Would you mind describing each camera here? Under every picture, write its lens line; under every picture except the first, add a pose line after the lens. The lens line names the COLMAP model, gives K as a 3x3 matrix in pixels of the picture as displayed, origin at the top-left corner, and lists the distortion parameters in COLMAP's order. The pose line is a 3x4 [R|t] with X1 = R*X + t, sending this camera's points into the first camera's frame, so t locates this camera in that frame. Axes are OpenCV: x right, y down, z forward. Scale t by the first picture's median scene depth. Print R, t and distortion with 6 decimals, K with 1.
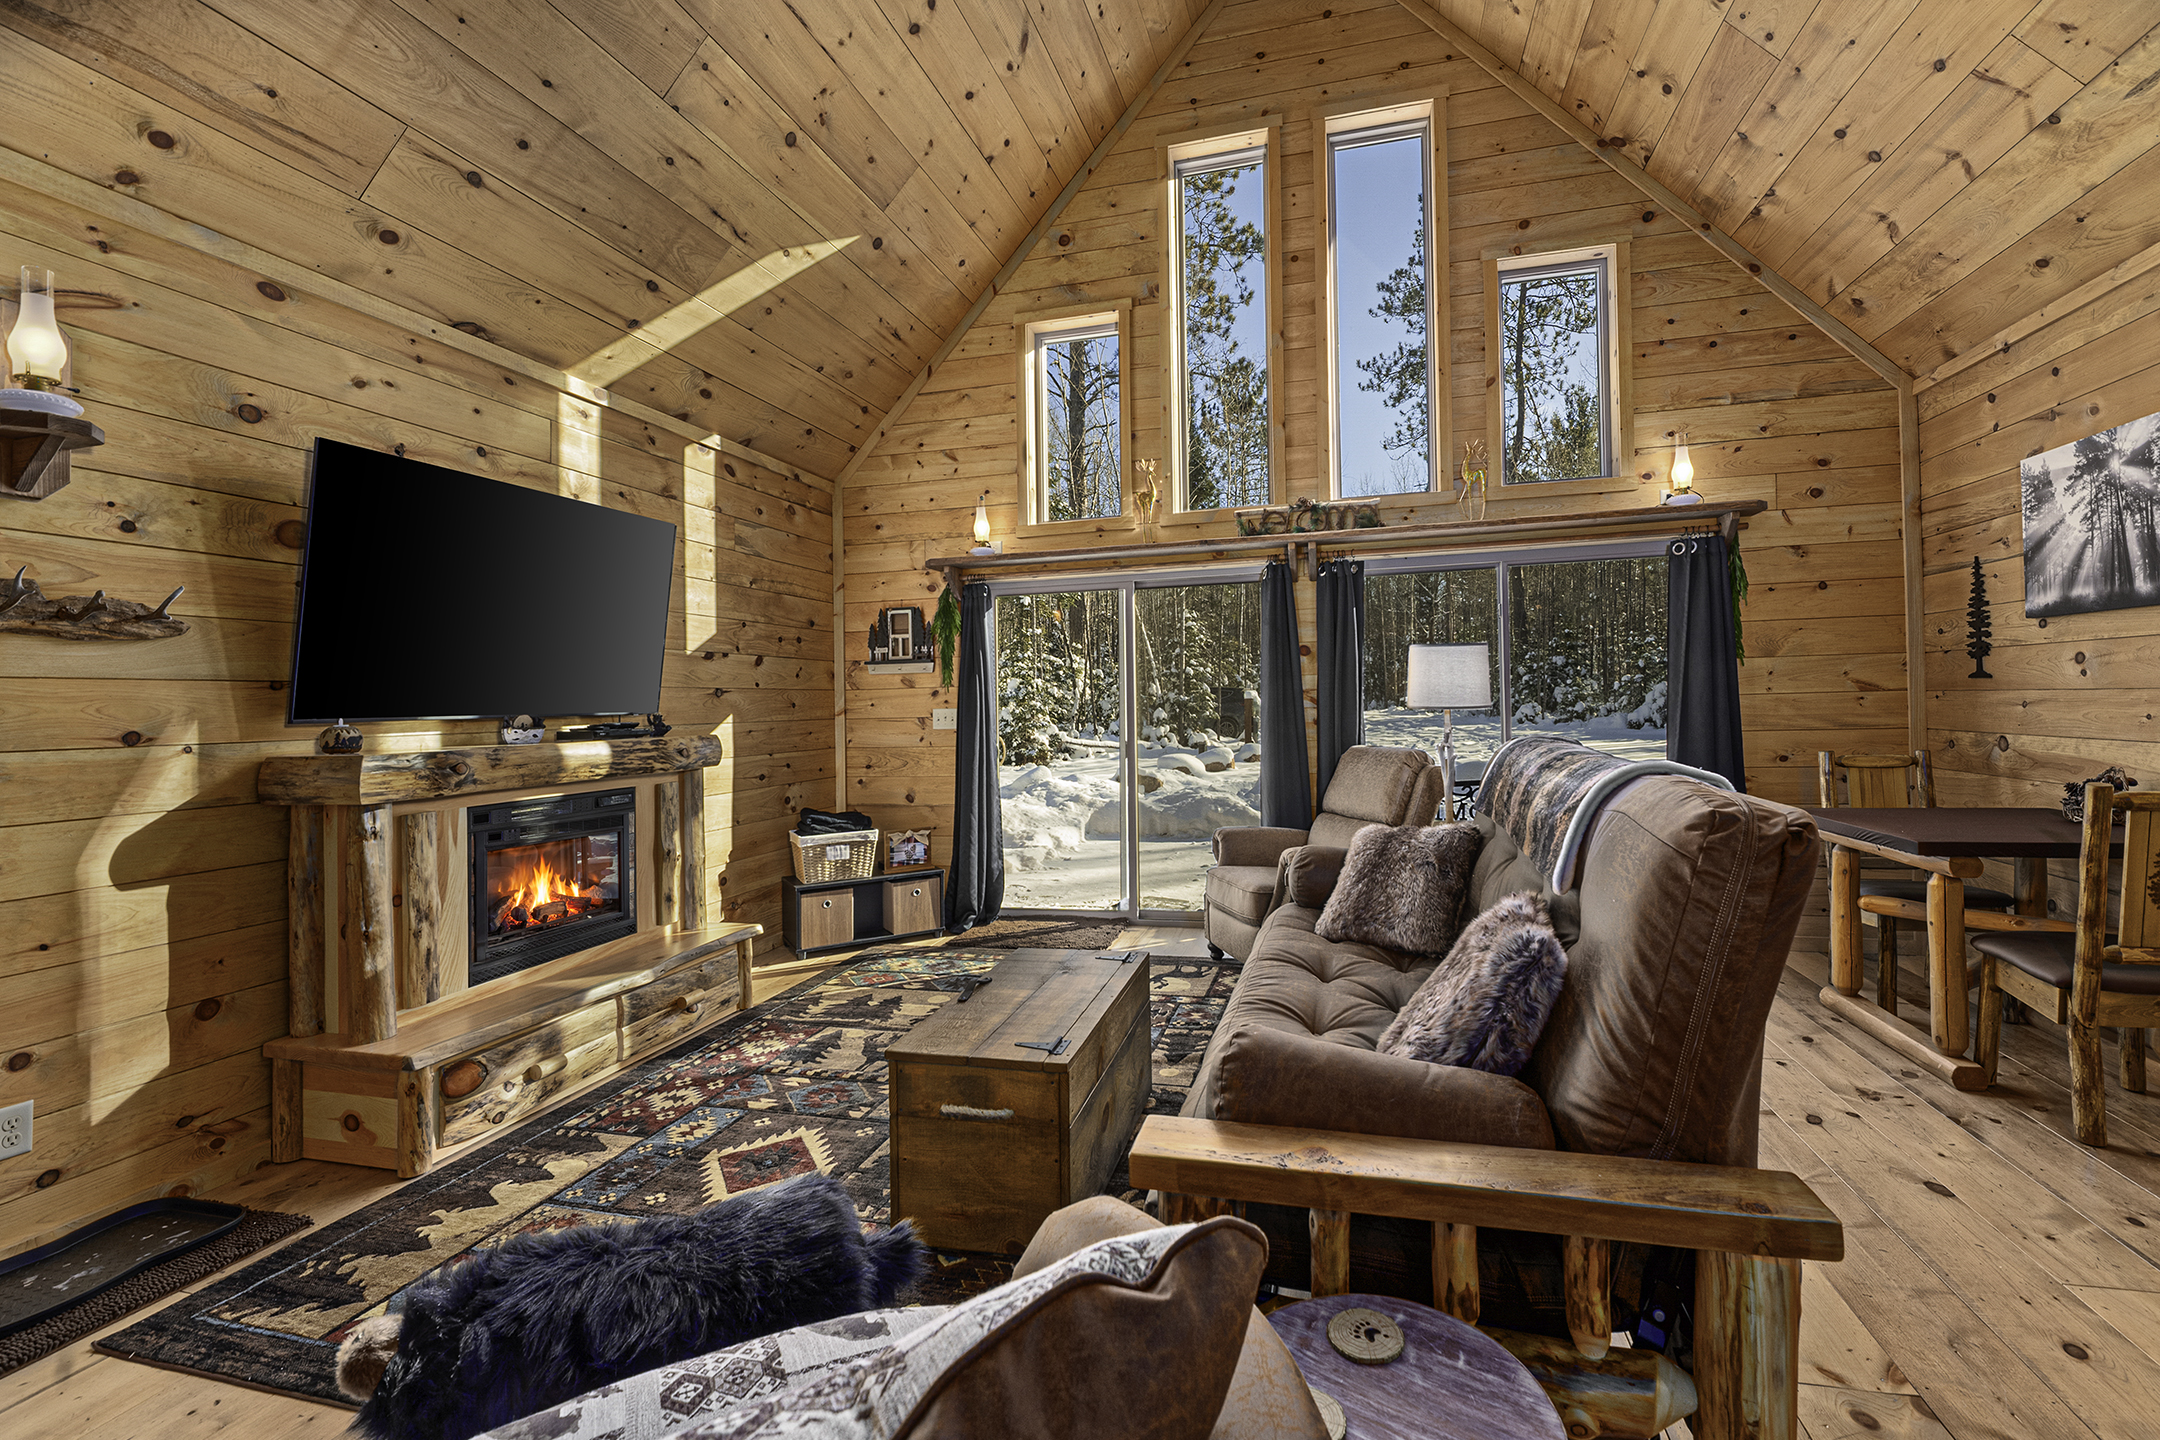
lens RADIAL K [[967.8, 0, 1099.1], [0, 967.8, 645.9], [0, 0, 1]] dist [0.000825, -0.004794]
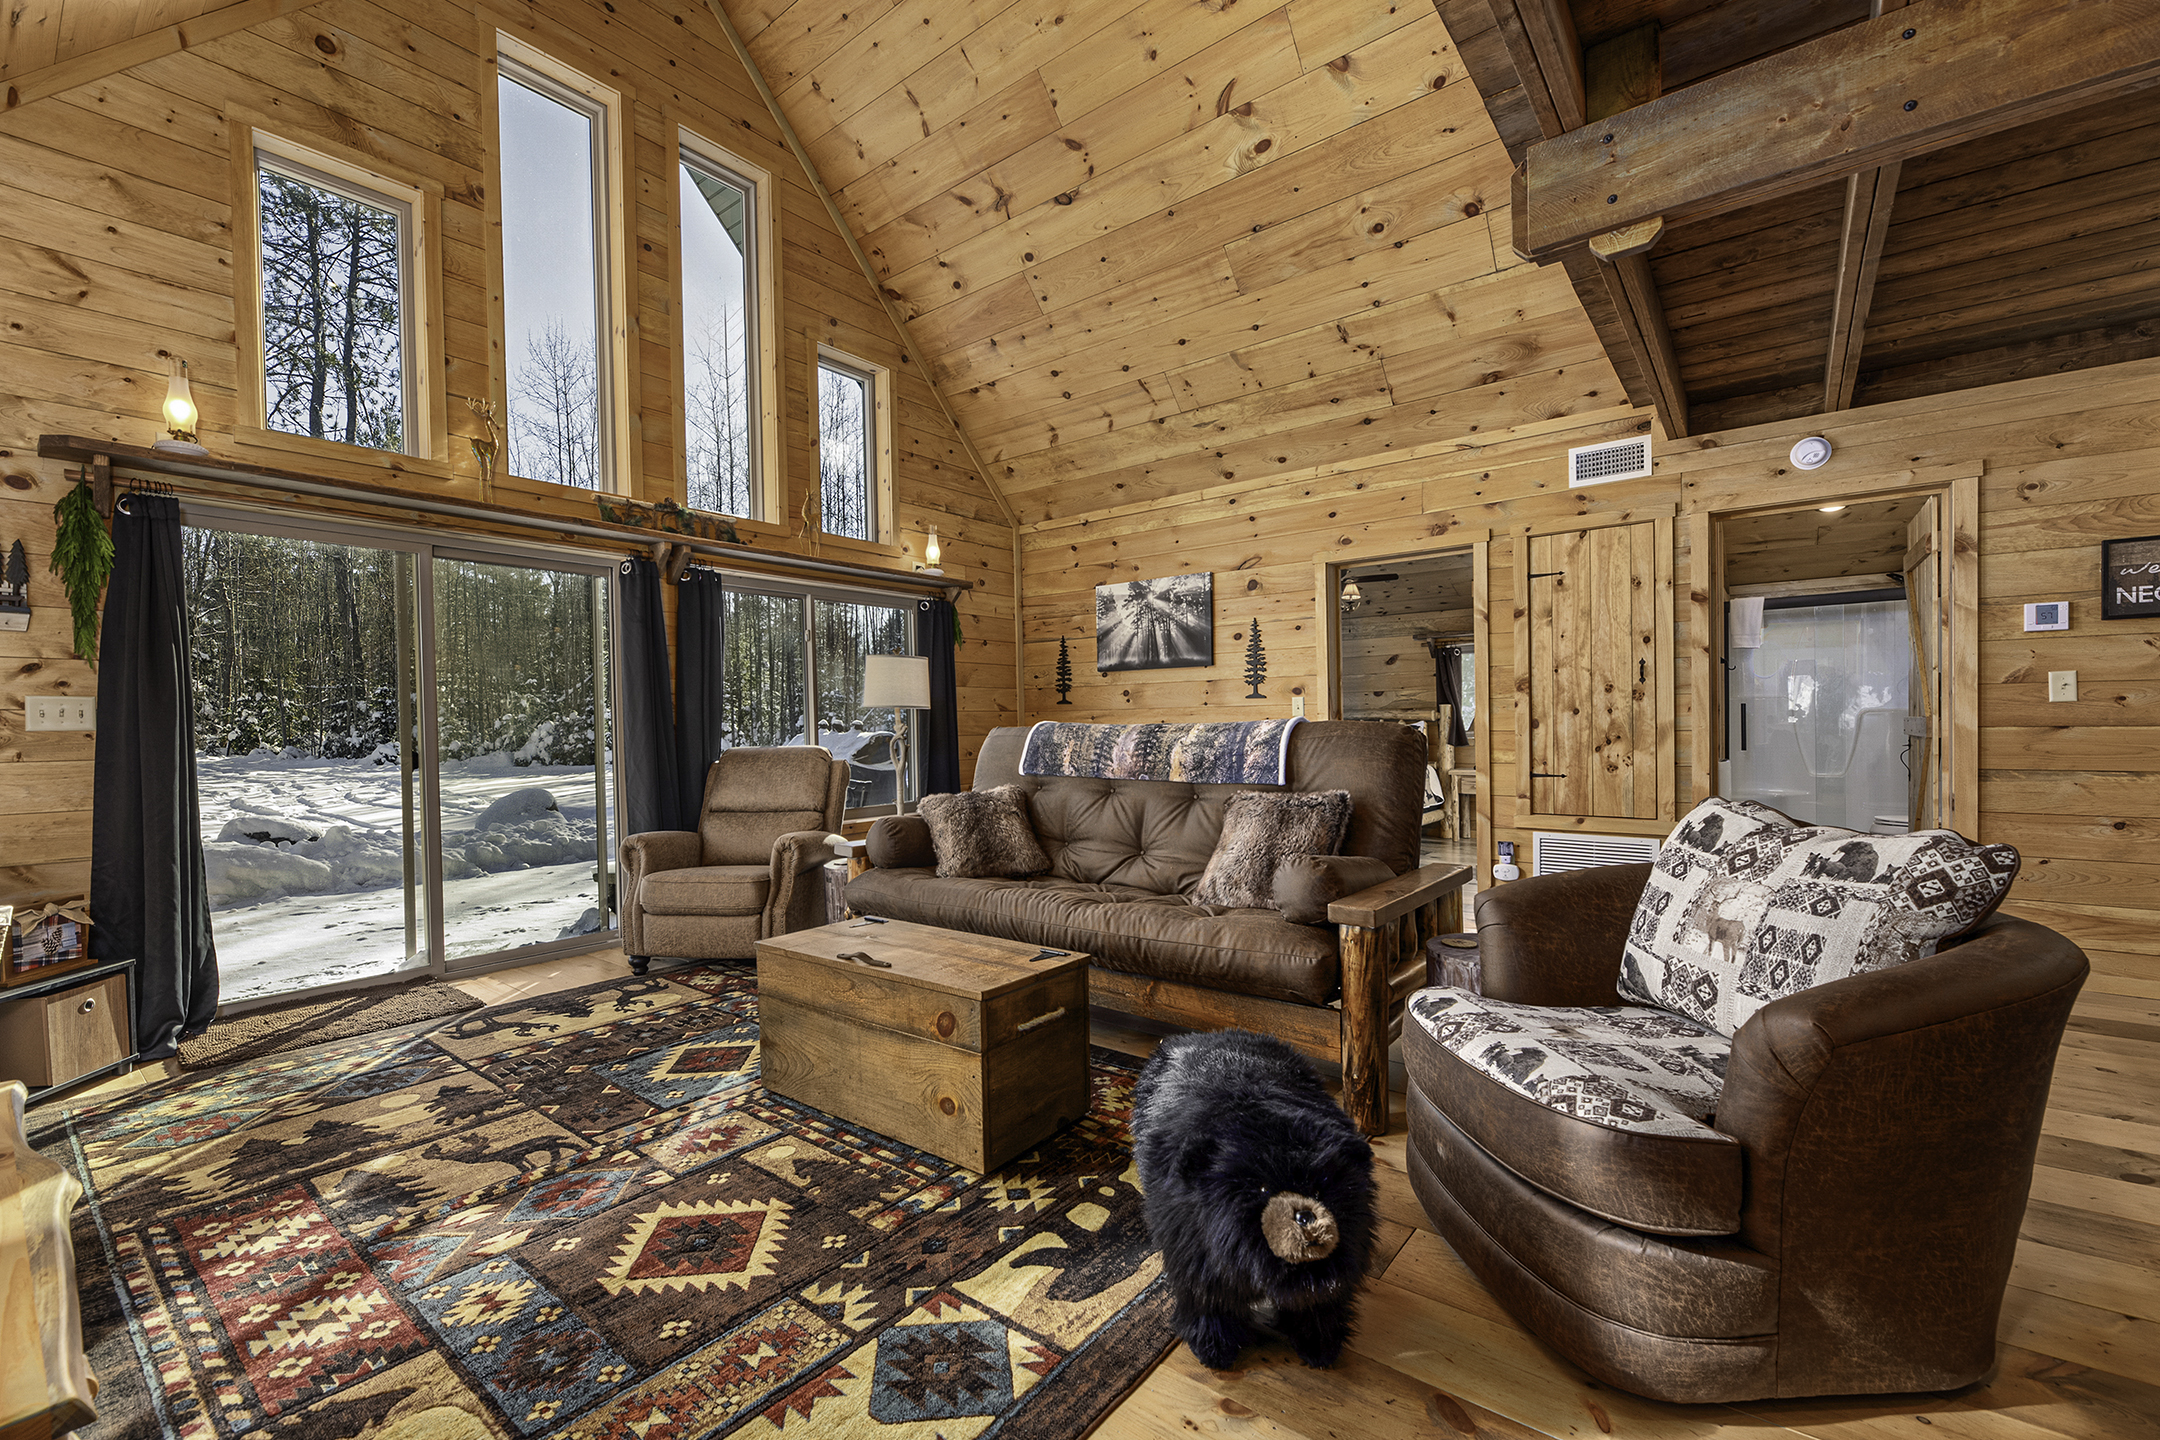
lens RADIAL K [[902.2, 0, 1144.1], [0, 902.2, 692.9], [0, 0, 1]] dist [-0.008151, -0.000533]
pose [[0.353046, 0.054492, 0.934018, -0.604630], [-0.049383, 0.997996, -0.039559, 0.073760], [-0.934302, -0.032159, 0.355029, 0.288861]]
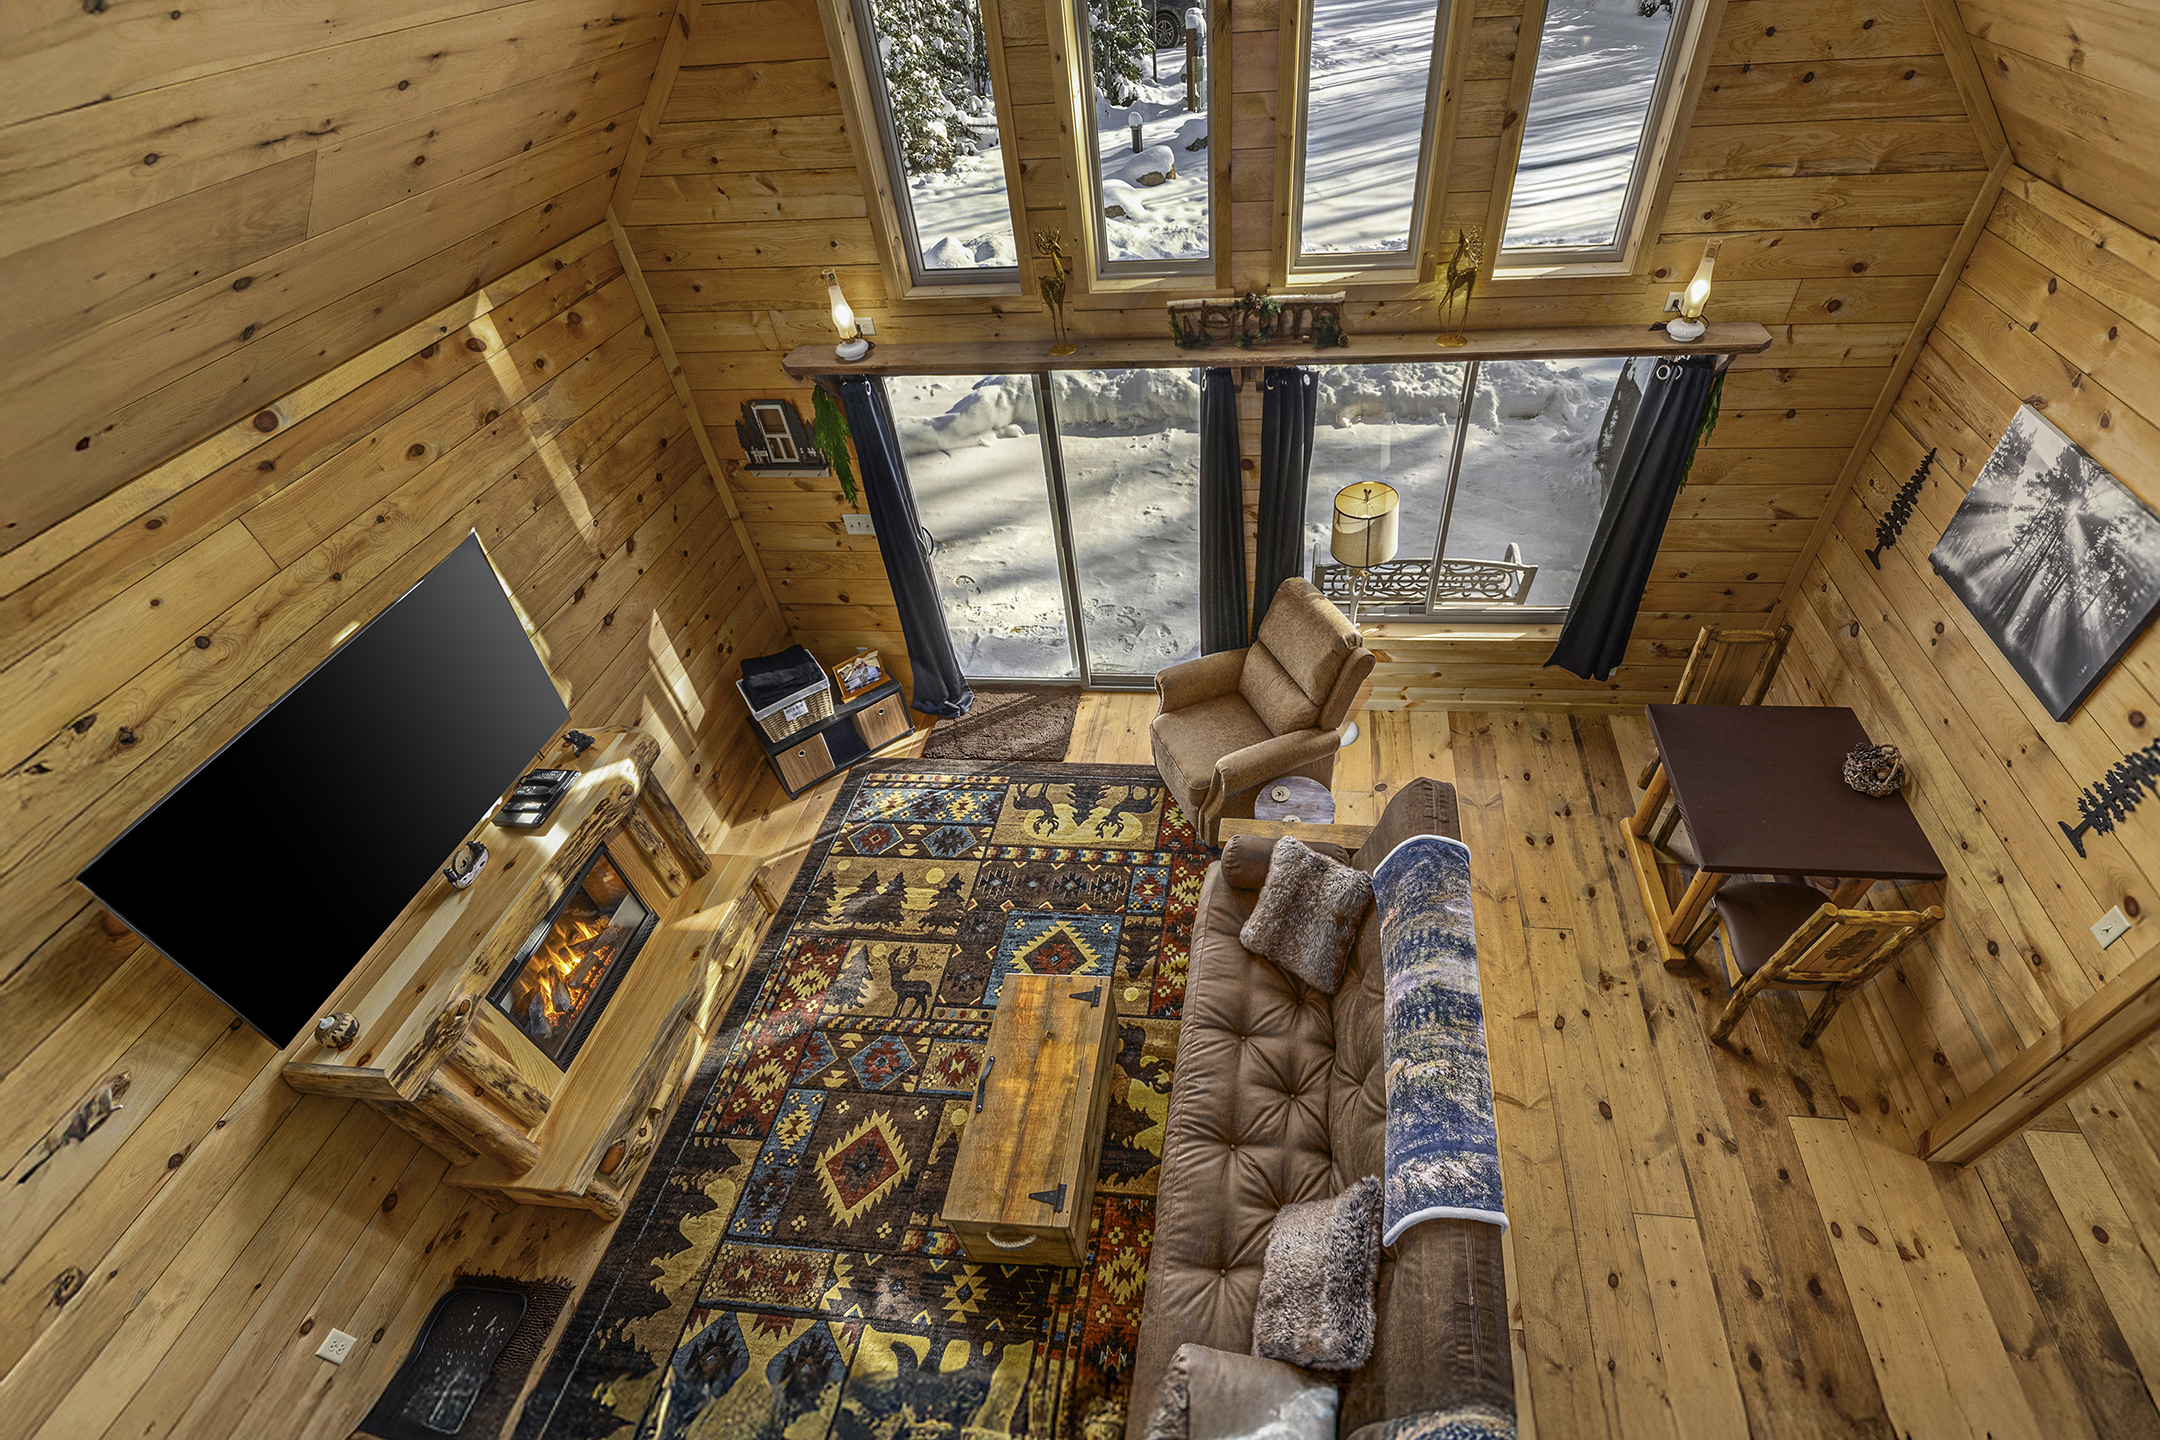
lens RADIAL K [[965.4, 0, 1192.8], [0, 965.4, 728.1], [0, 0, 1]] dist [0.001078, -0.005834]
pose [[0.988161, -0.119345, 0.096414, 0.057956], [0.010167, 0.677975, 0.735015, -0.650138], [-0.153086, -0.725332, 0.671161, 0.284576]]
